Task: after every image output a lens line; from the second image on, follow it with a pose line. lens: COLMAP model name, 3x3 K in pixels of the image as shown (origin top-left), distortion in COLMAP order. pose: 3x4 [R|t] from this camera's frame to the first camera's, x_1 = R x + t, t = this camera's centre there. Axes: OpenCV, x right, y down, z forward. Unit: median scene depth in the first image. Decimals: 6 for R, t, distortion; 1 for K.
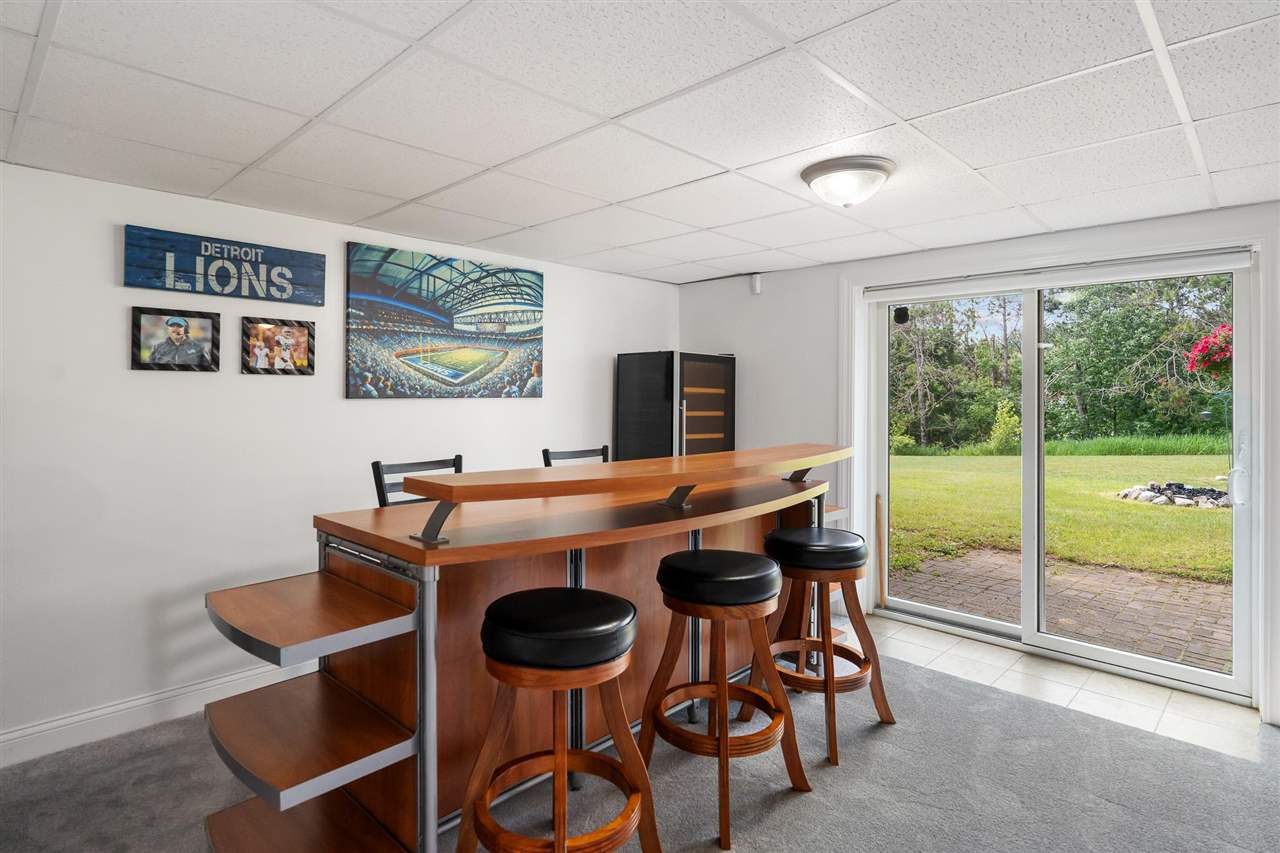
lens RADIAL K [[670.4, 0, 640.0], [0, 670.4, 389.1], [0, 0, 1]] dist [-0.006815, -0.000304]
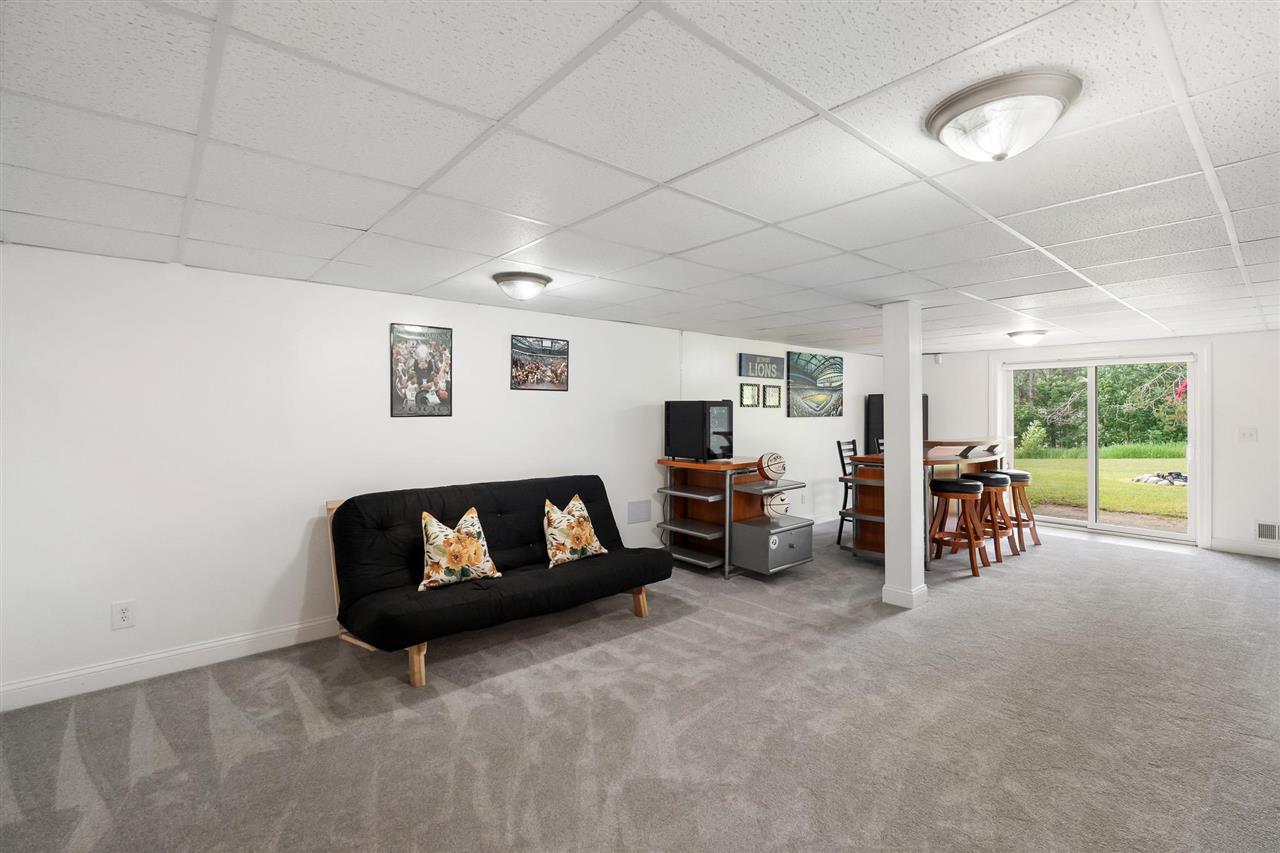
lens RADIAL K [[576.6, 0, 641.5], [0, 576.6, 406.3], [0, 0, 1]] dist [0.001632, -0.000054]
pose [[0.996755, -0.006467, -0.080240, -0.738513], [0.006312, 0.999978, -0.002188, -0.022353], [0.080253, 0.001675, 0.996773, -1.007630]]
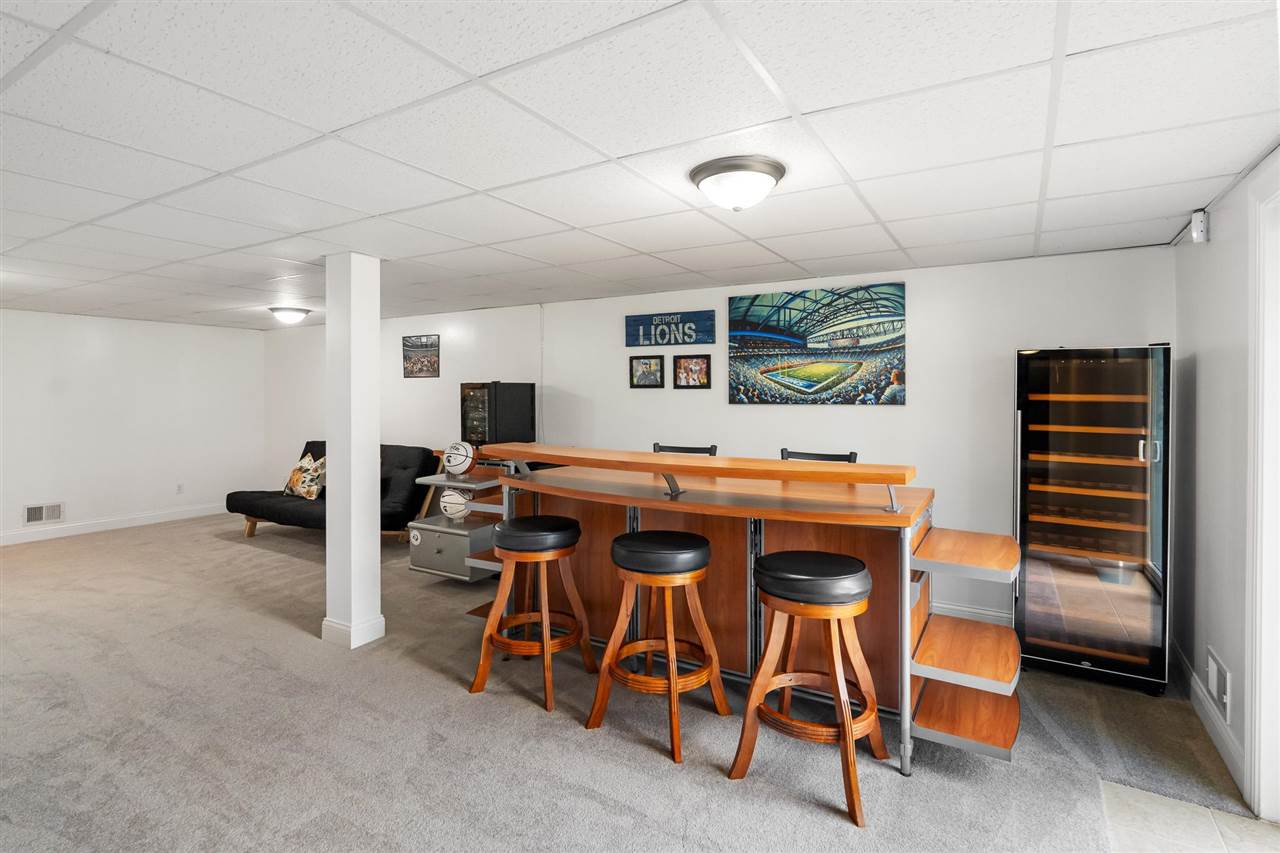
lens RADIAL K [[628.3, 0, 641.1], [0, 628.3, 395.1], [0, 0, 1]] dist [-0.003219, -0.000101]
pose [[0.226670, -0.001944, -0.973970, 0.805461], [0.008374, 0.999965, -0.000047, -0.006457], [0.973936, -0.008146, 0.226678, 0.461775]]
